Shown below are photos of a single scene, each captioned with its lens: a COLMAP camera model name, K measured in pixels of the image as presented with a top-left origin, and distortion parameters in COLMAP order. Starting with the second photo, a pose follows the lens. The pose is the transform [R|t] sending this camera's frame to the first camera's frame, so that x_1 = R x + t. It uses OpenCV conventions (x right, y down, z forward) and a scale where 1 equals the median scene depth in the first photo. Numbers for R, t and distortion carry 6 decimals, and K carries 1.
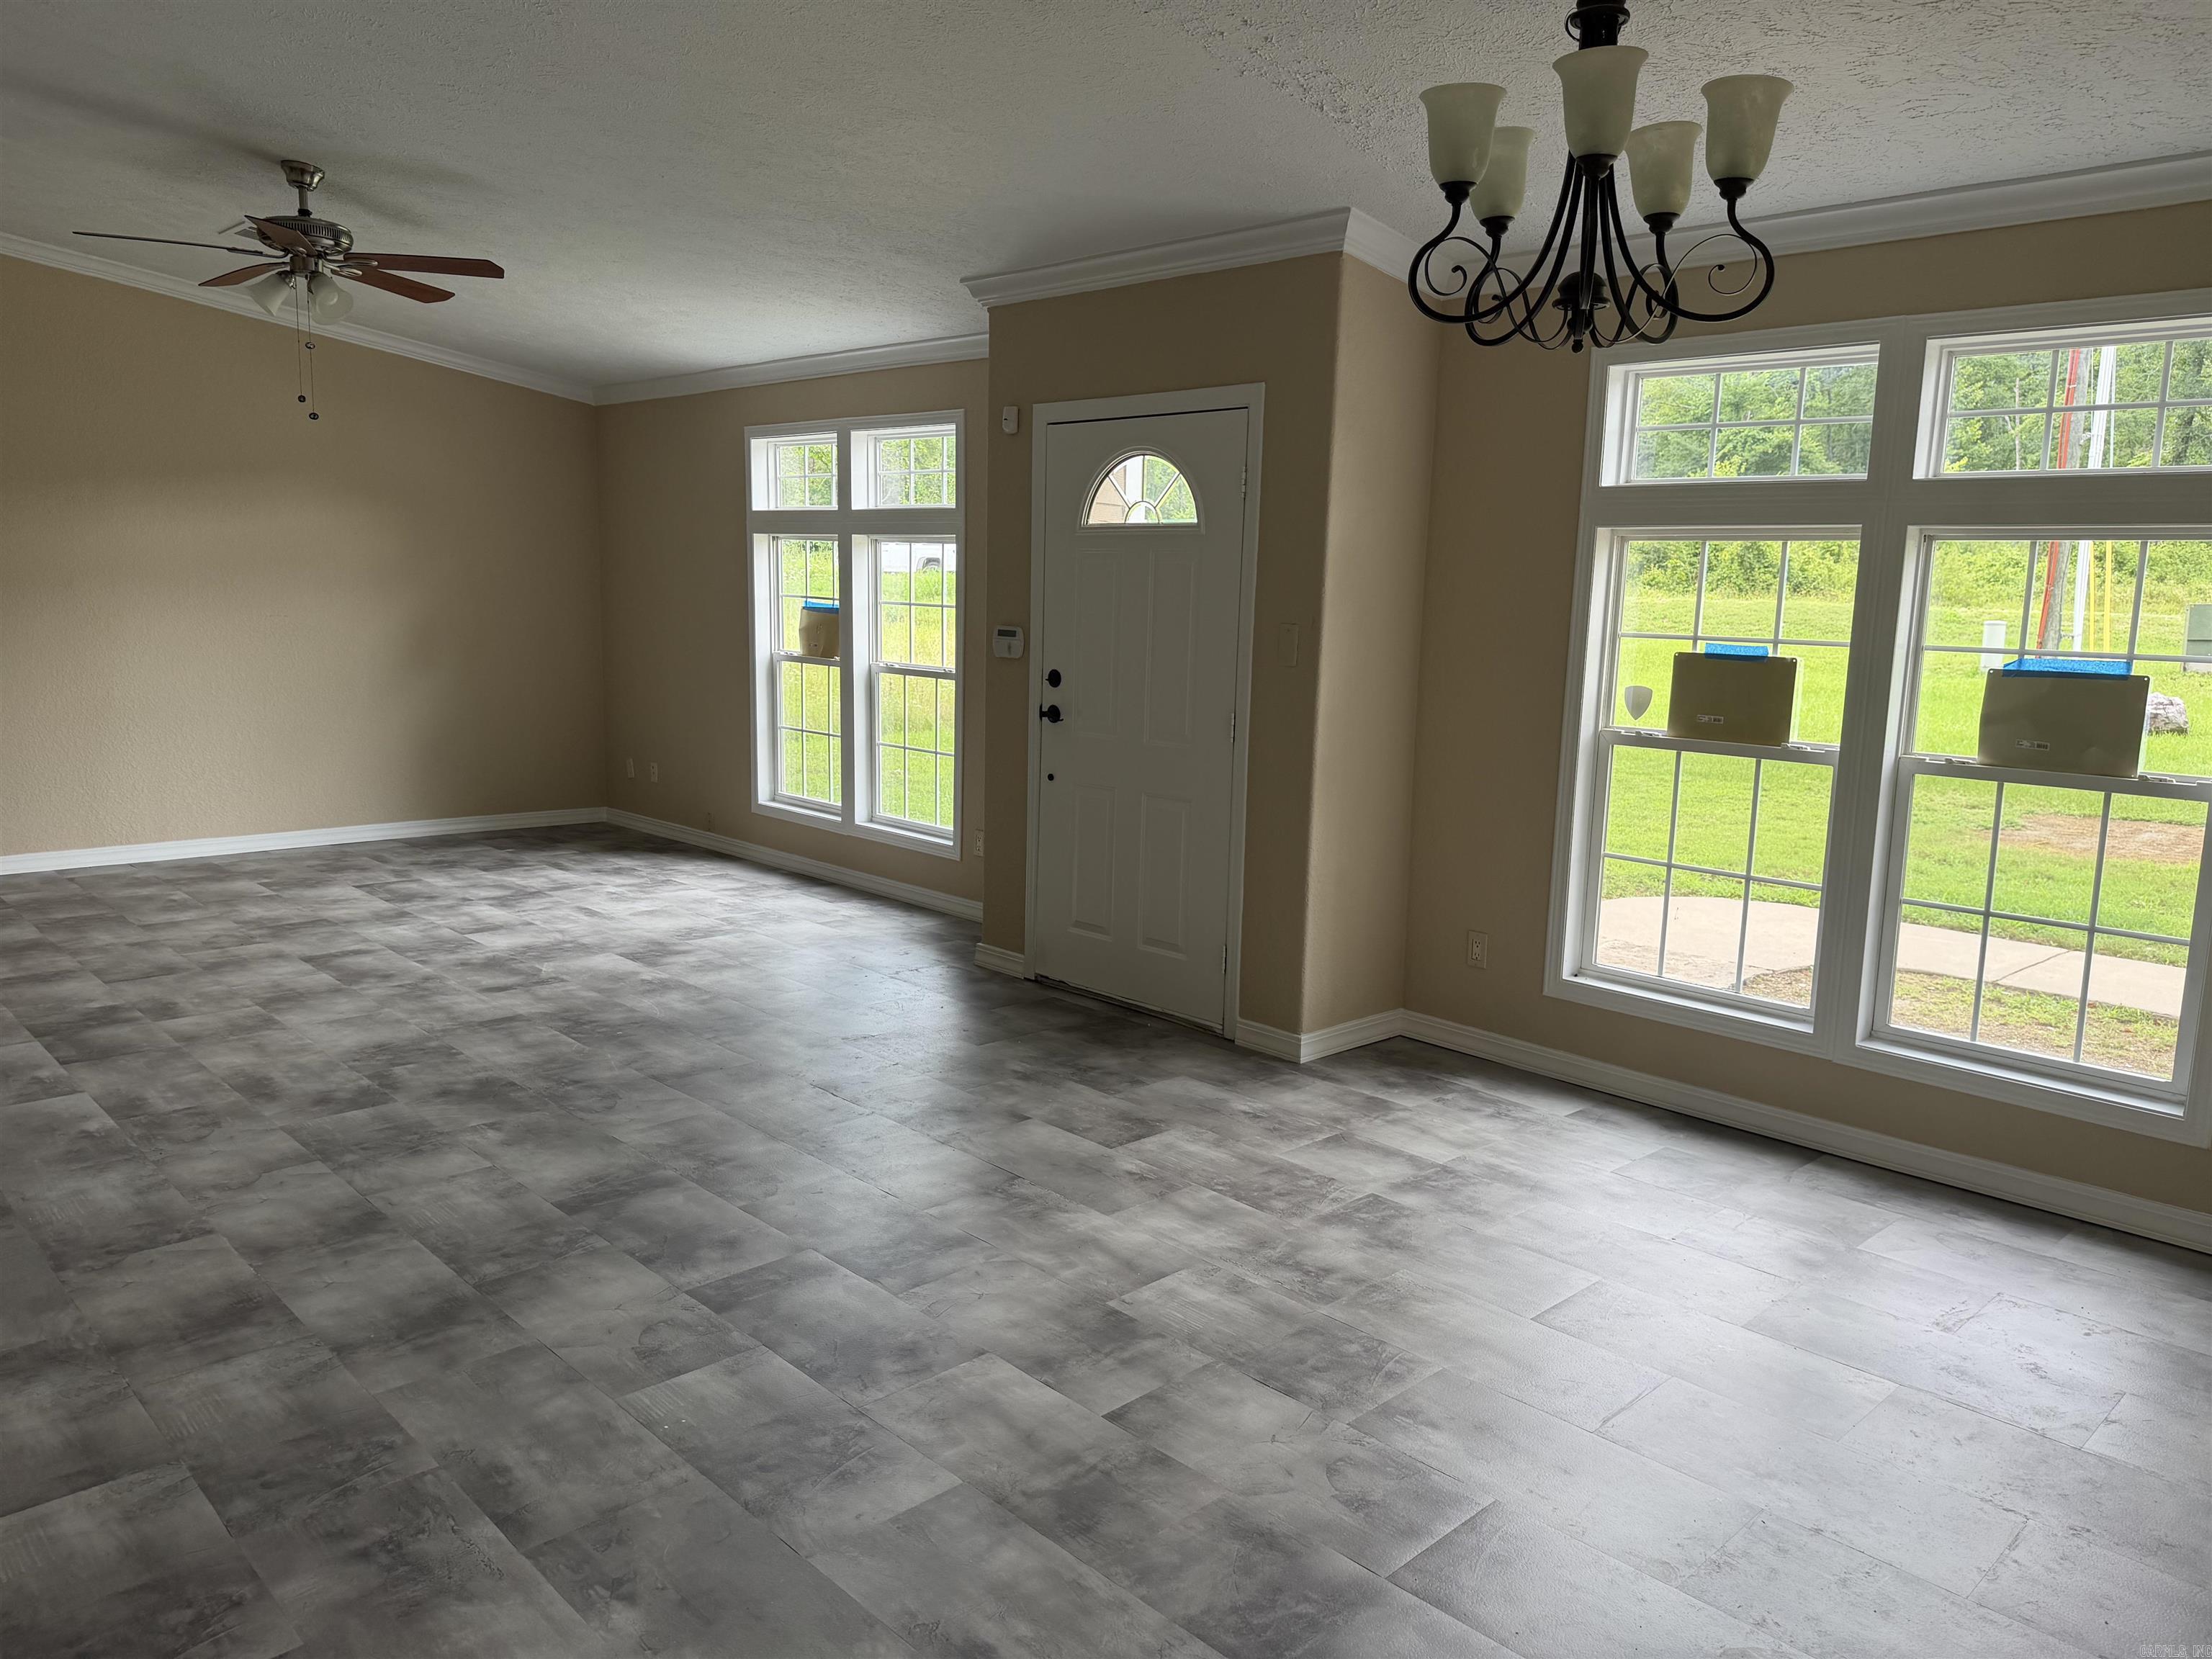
lens RADIAL K [[1567.9, 0, 1108.9], [0, 1567.9, 814.2], [0, 0, 1]] dist [-0.010078, -0.006019]
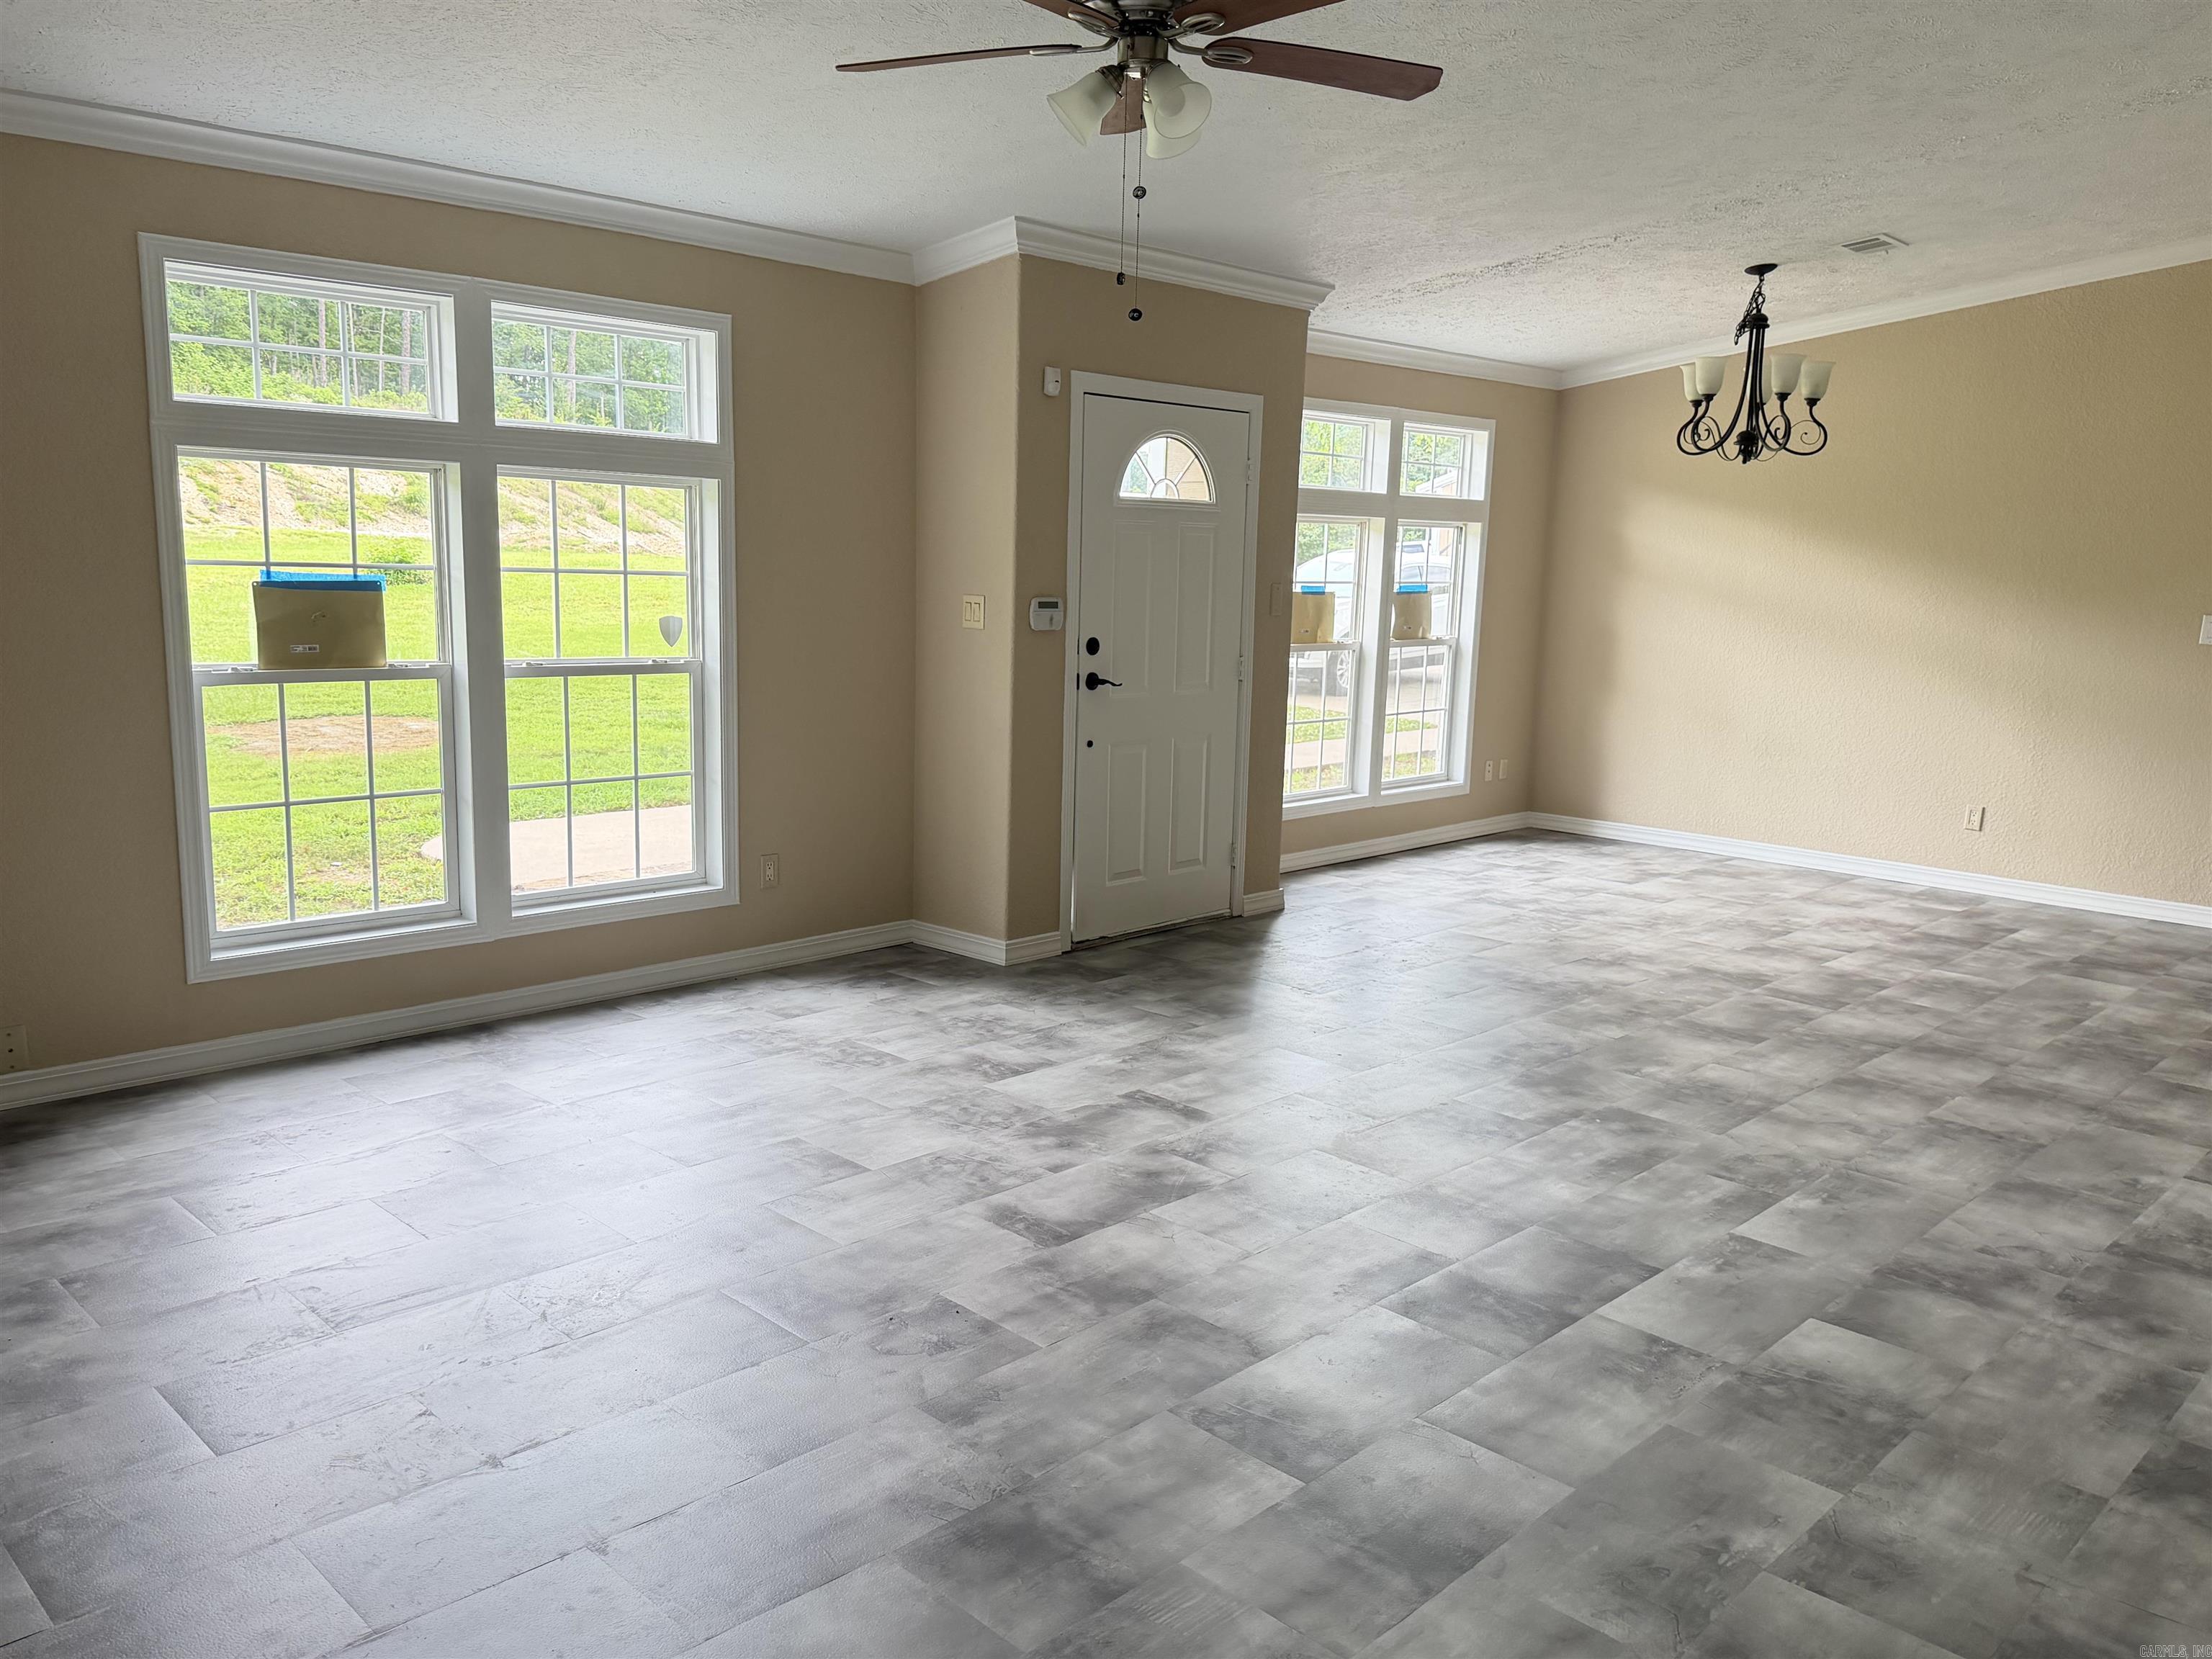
lens RADIAL K [[1682.4, 0, 1102.9], [0, 1682.4, 852.4], [0, 0, 1]] dist [0.025845, -0.037109]
pose [[-0.012808, -0.209441, 0.977737, -1.433519], [0.110899, 0.971488, 0.209555, -0.233358], [-0.993749, 0.111114, 0.010783, 1.252810]]
